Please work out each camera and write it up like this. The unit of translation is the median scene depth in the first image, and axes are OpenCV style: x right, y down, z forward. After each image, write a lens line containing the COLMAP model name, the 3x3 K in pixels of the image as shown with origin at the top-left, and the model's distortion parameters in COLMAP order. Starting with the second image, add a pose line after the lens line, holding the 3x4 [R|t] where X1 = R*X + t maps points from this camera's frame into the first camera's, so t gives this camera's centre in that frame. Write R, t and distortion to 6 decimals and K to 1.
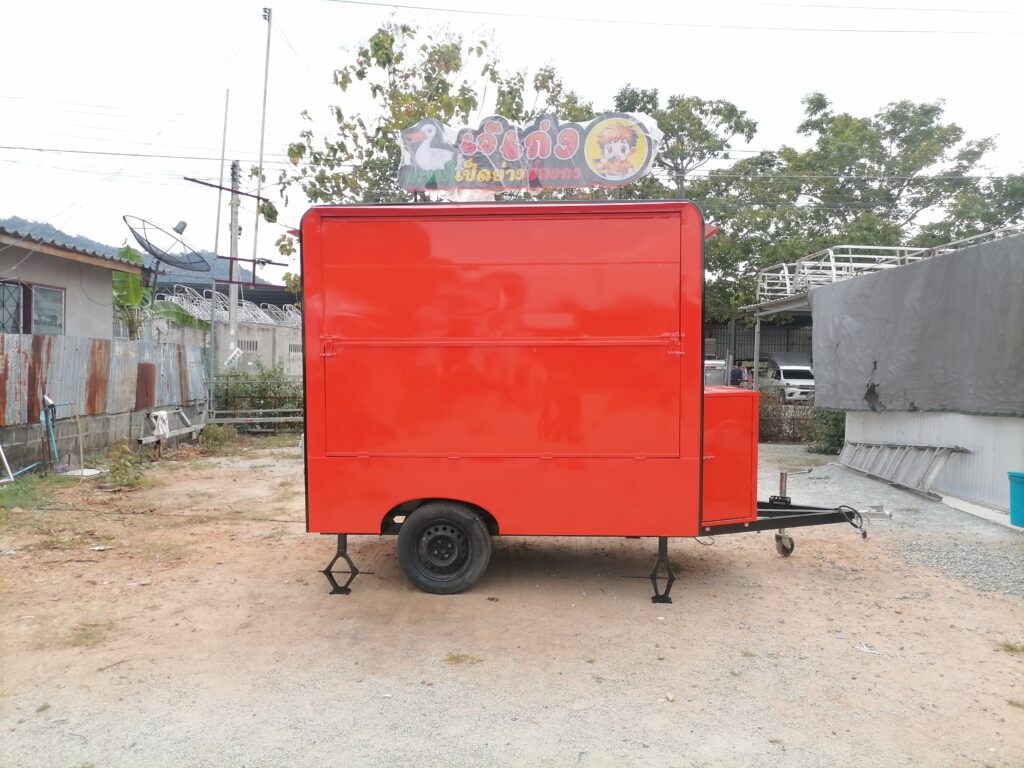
lens RADIAL K [[773.6, 0, 512.6], [0, 773.6, 378.5], [0, 0, 1]] dist [0.038748, -0.004509]
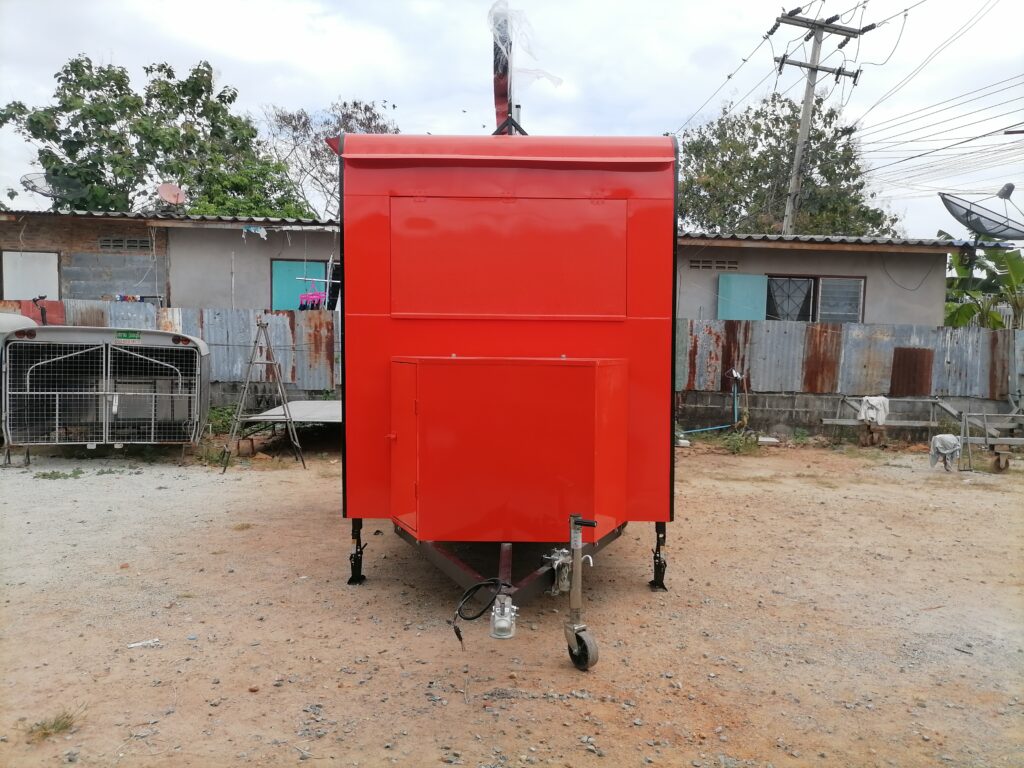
lens RADIAL K [[740.9, 0, 513.2], [0, 740.9, 461.2], [0, 0, 1]] dist [0.028985, -0.000049]
pose [[0.060049, 0.158557, -0.985522, 0.626433], [-0.049568, 0.986559, 0.155704, -0.001533], [0.996964, 0.039501, 0.067101, 0.665562]]
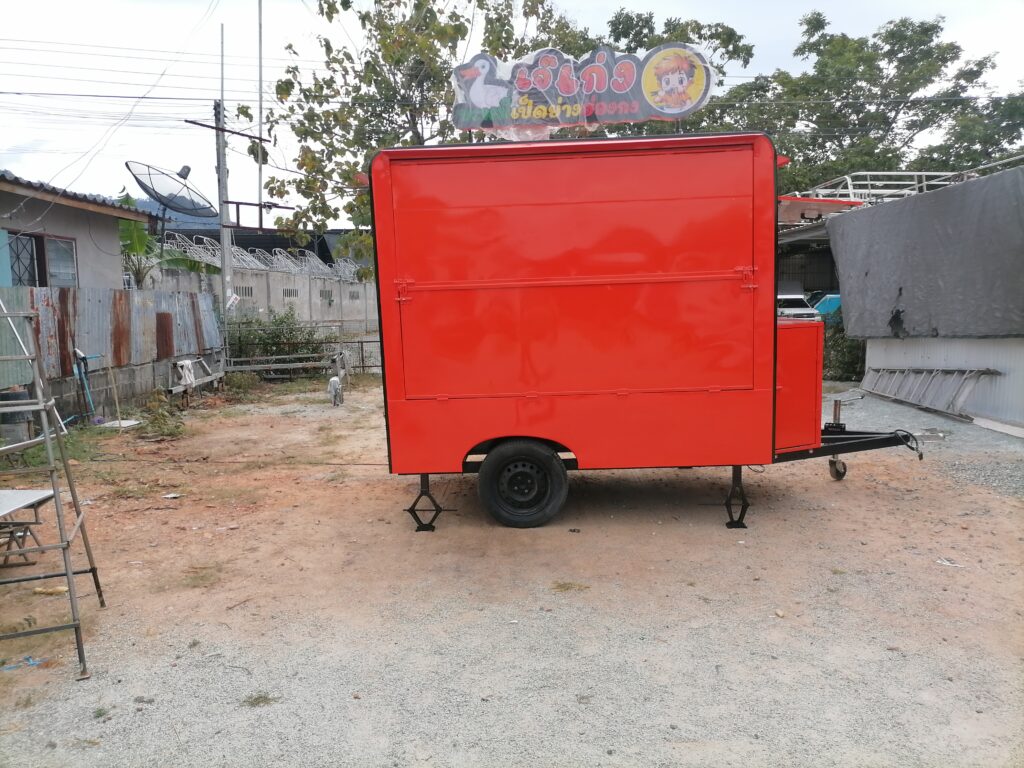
lens RADIAL K [[773.6, 0, 512.6], [0, 773.6, 378.5], [0, 0, 1]] dist [0.038748, -0.004509]
pose [[0.999211, -0.033448, 0.021397, -0.073085], [0.031633, 0.996279, 0.080166, -0.002547], [-0.023999, -0.079426, 0.996552, -0.009460]]
